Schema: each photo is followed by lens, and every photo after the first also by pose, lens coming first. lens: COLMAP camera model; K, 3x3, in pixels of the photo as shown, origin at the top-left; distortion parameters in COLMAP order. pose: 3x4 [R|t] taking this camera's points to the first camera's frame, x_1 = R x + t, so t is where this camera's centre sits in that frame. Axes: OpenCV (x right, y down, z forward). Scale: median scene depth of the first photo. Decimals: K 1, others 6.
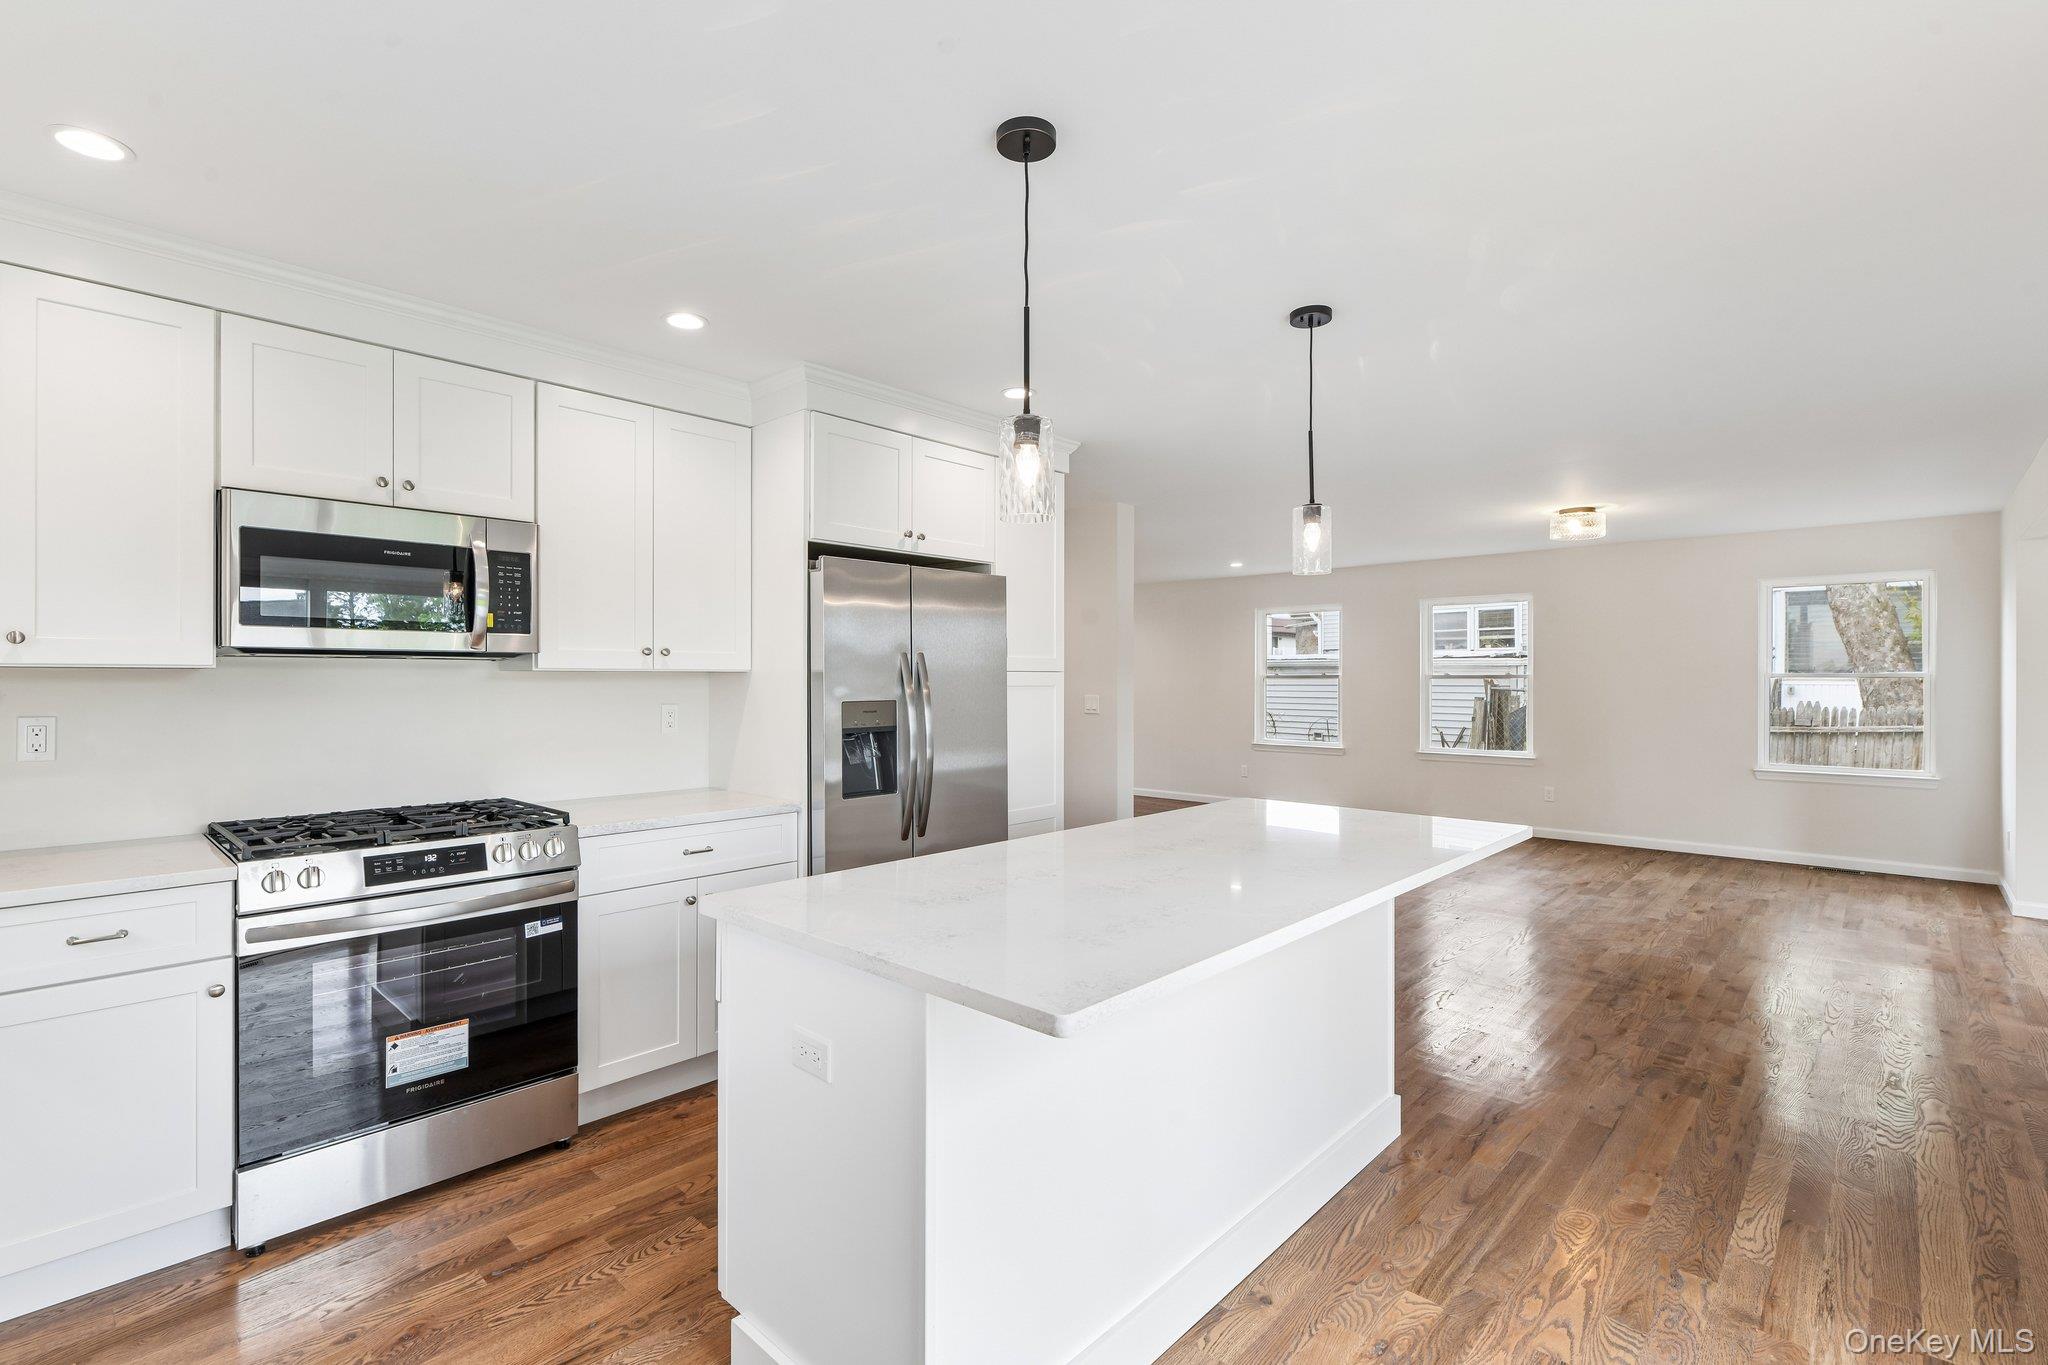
lens RADIAL K [[923.8, 0, 1019.1], [0, 923.8, 676.4], [0, 0, 1]] dist [-0.000602, -0.001499]
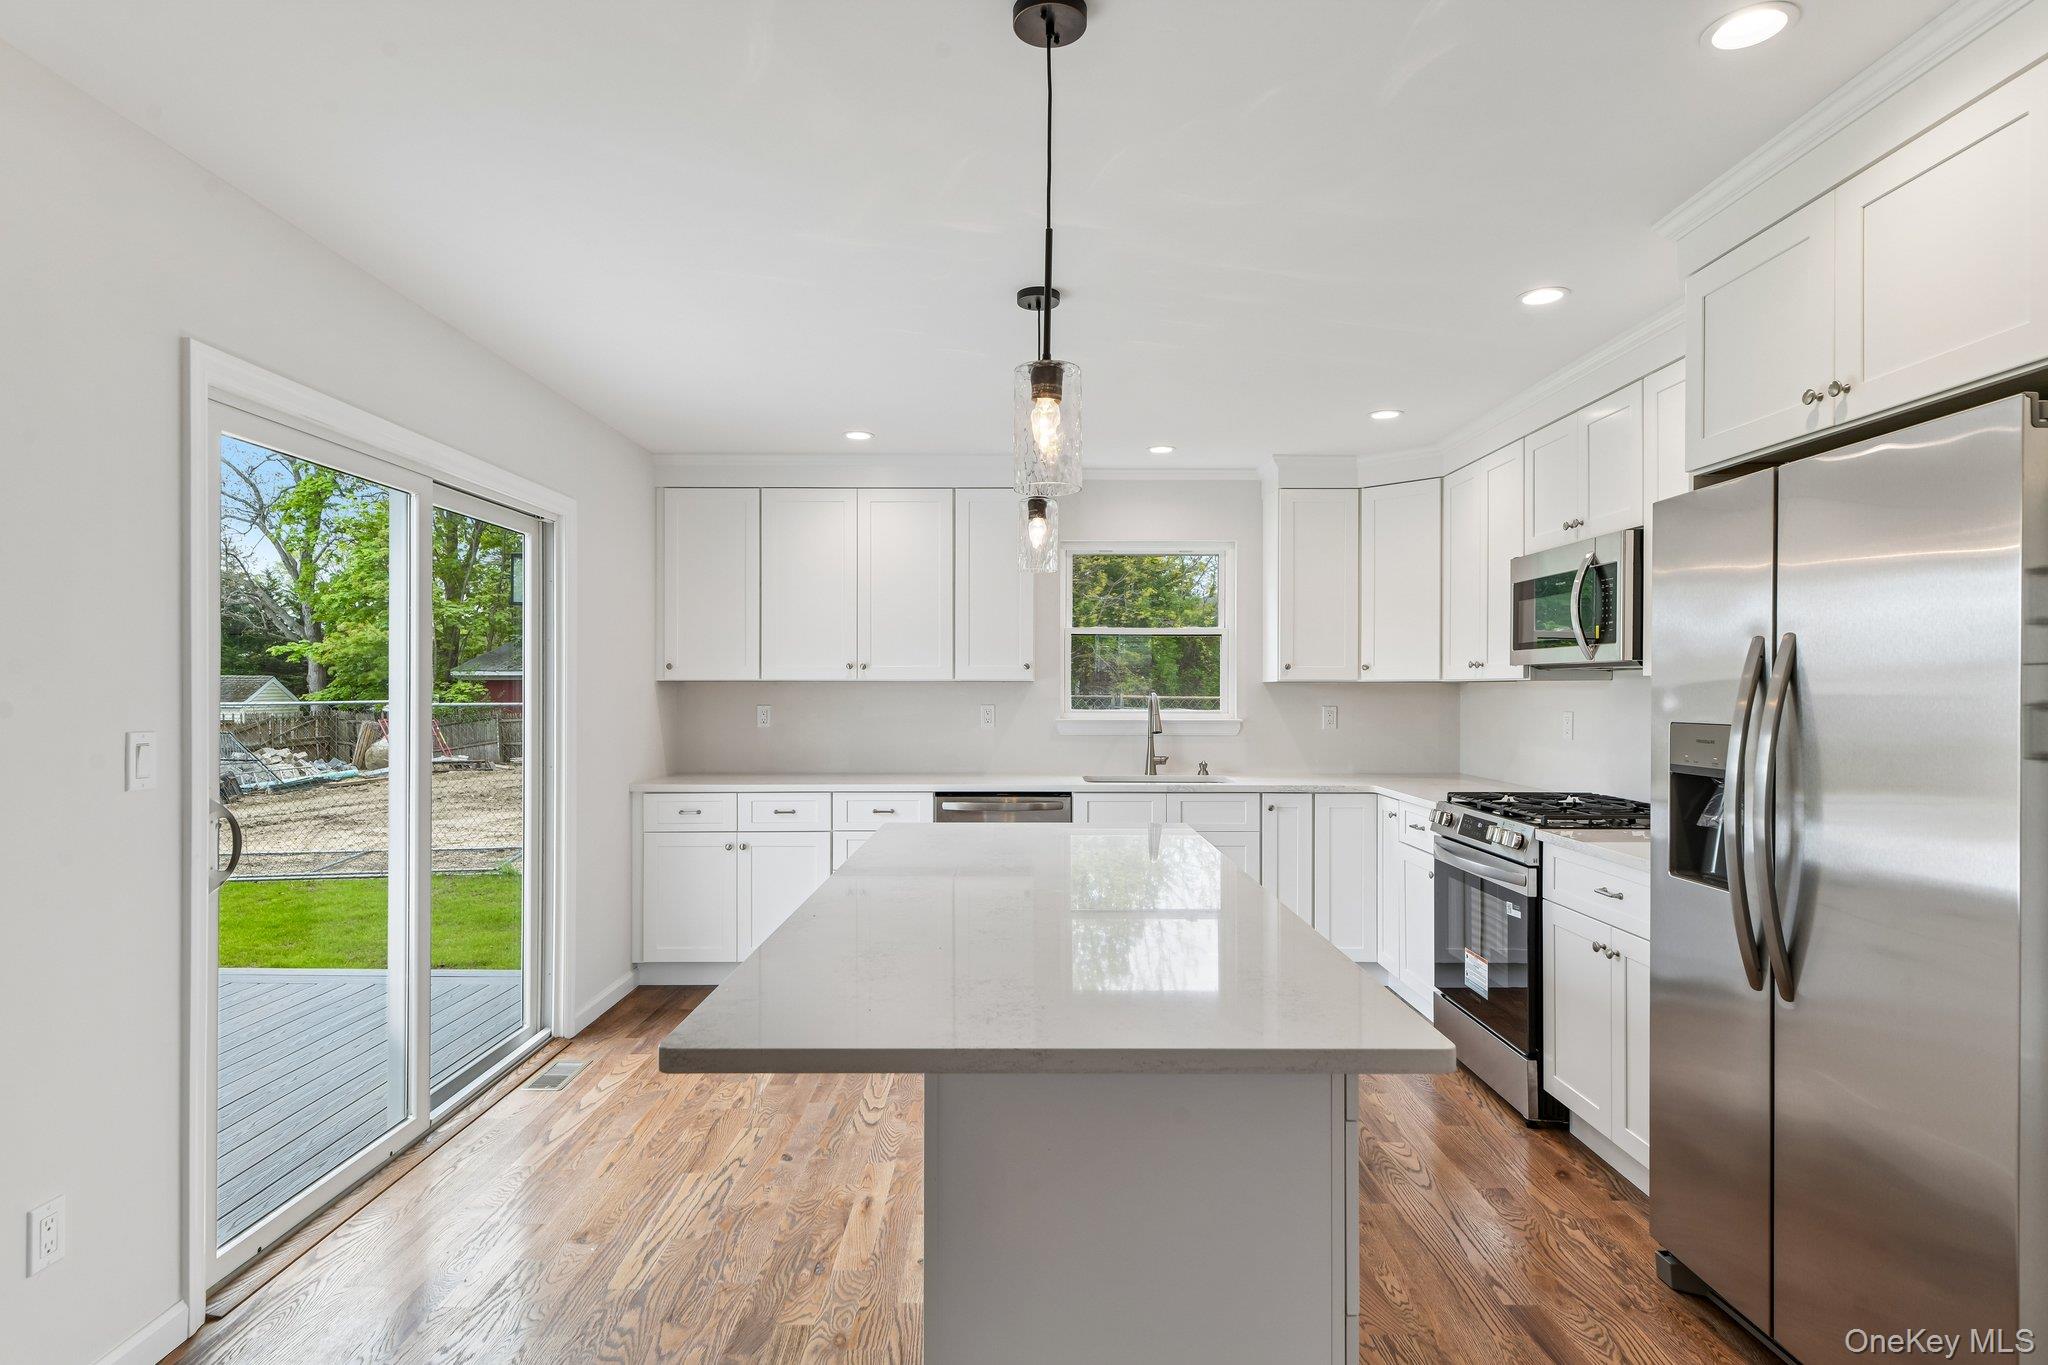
lens RADIAL K [[1069.3, 0, 1019.4], [0, 1069.3, 684.2], [0, 0, 1]] dist [0.002582, -0.002329]
pose [[-0.729661, -0.004894, -0.683791, 0.728264], [-0.000055, 0.999975, -0.007098, 0.007316], [0.683809, -0.005142, -0.729643, 1.389797]]
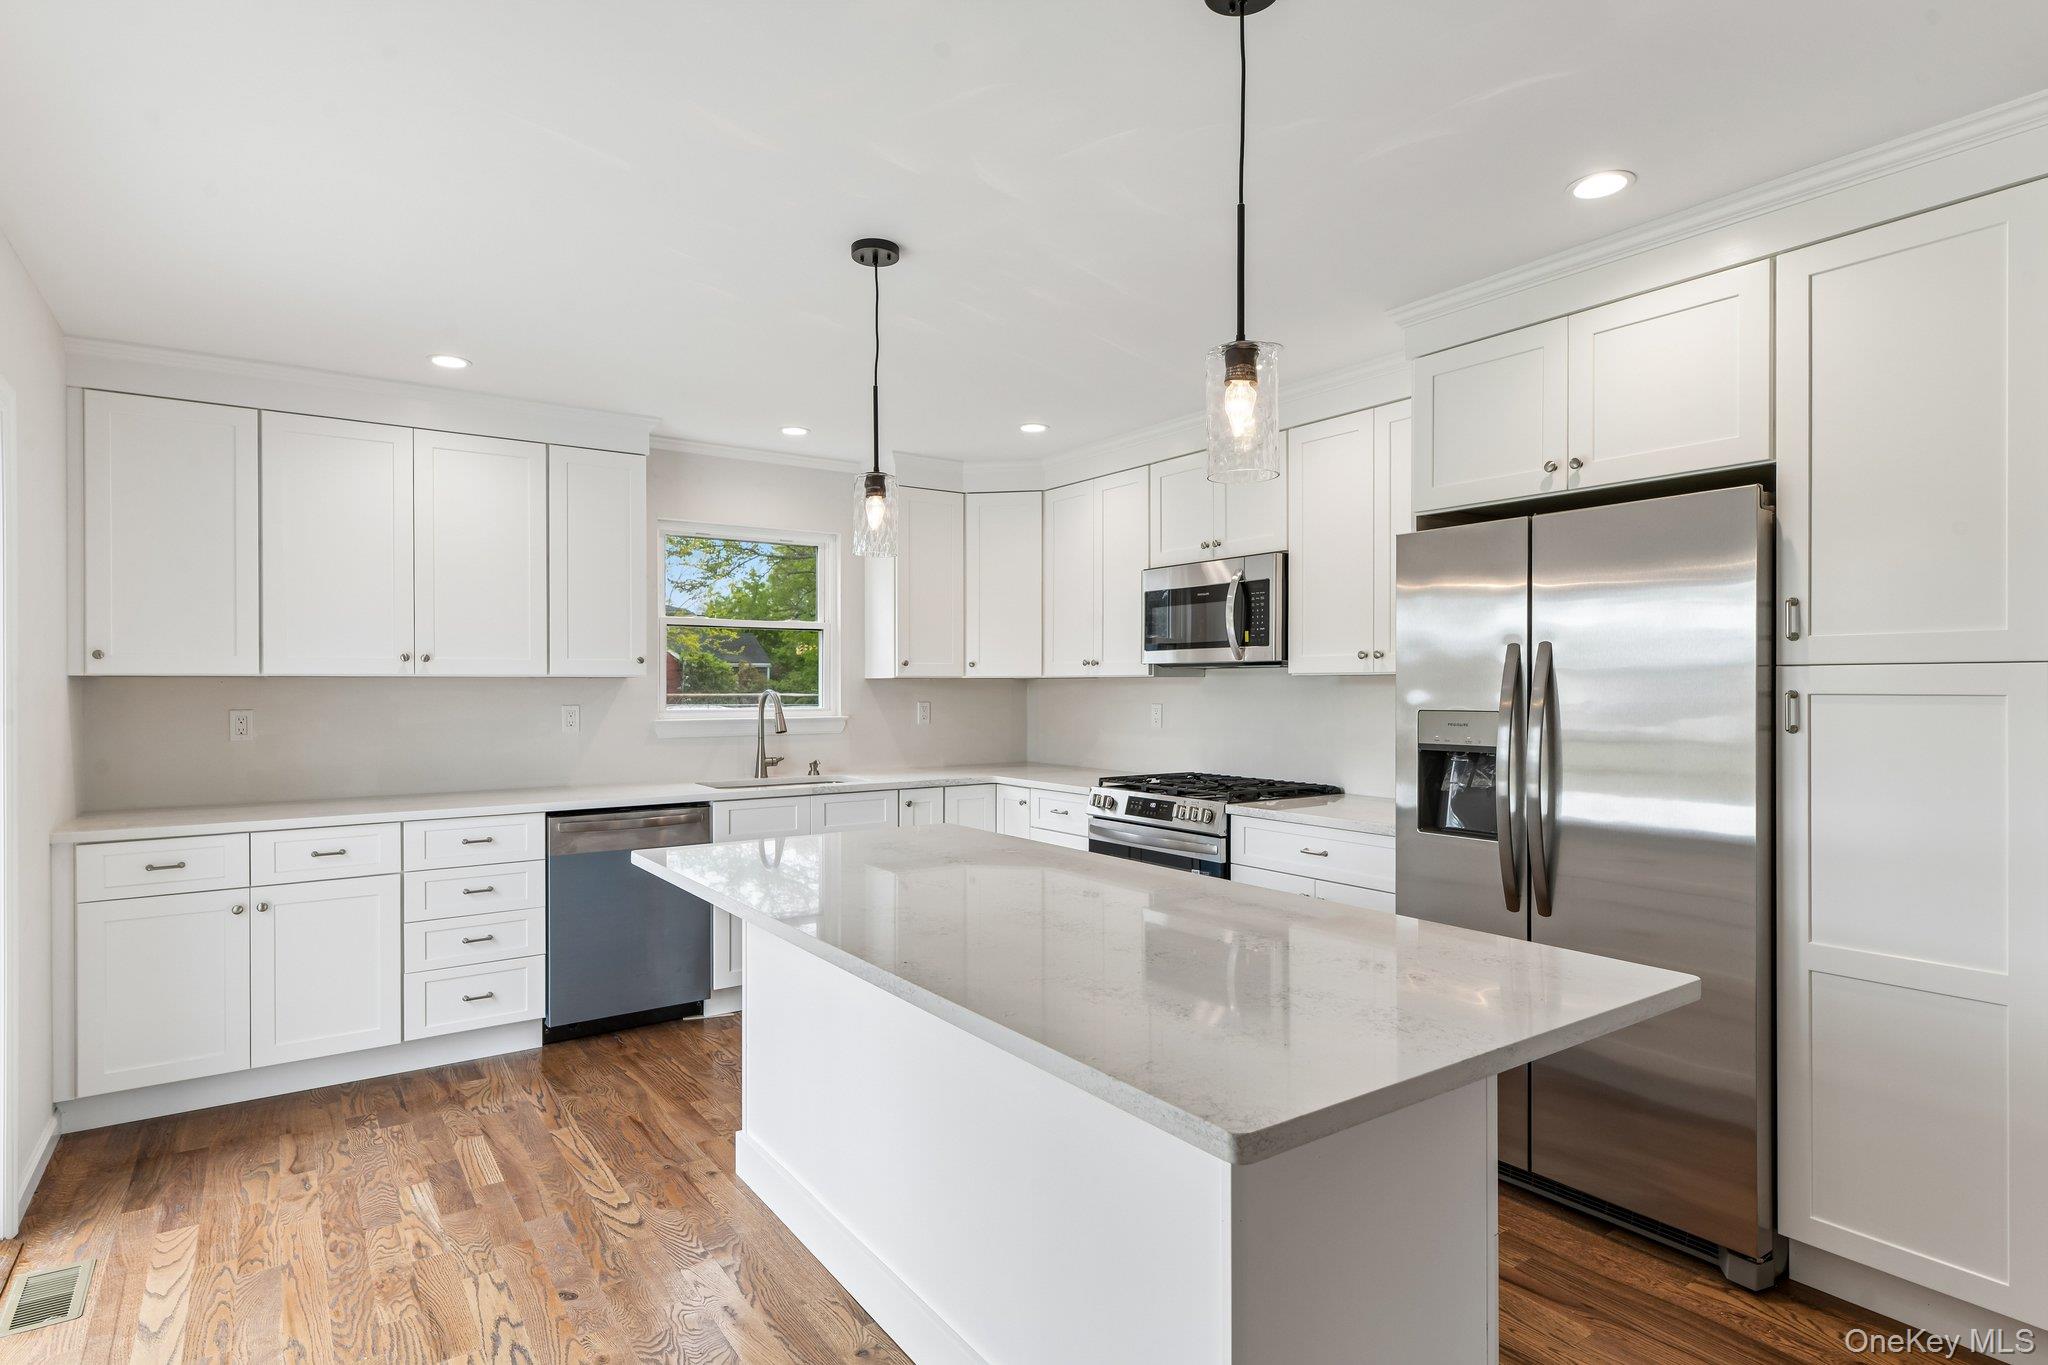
lens RADIAL K [[1069.3, 0, 1019.4], [0, 1069.3, 684.2], [0, 0, 1]] dist [0.002582, -0.002329]
pose [[-0.207188, -0.001909, -0.978299, 0.897346], [0.005009, 0.999983, -0.003012, 0.007298], [0.978288, -0.005524, -0.207175, 0.961159]]
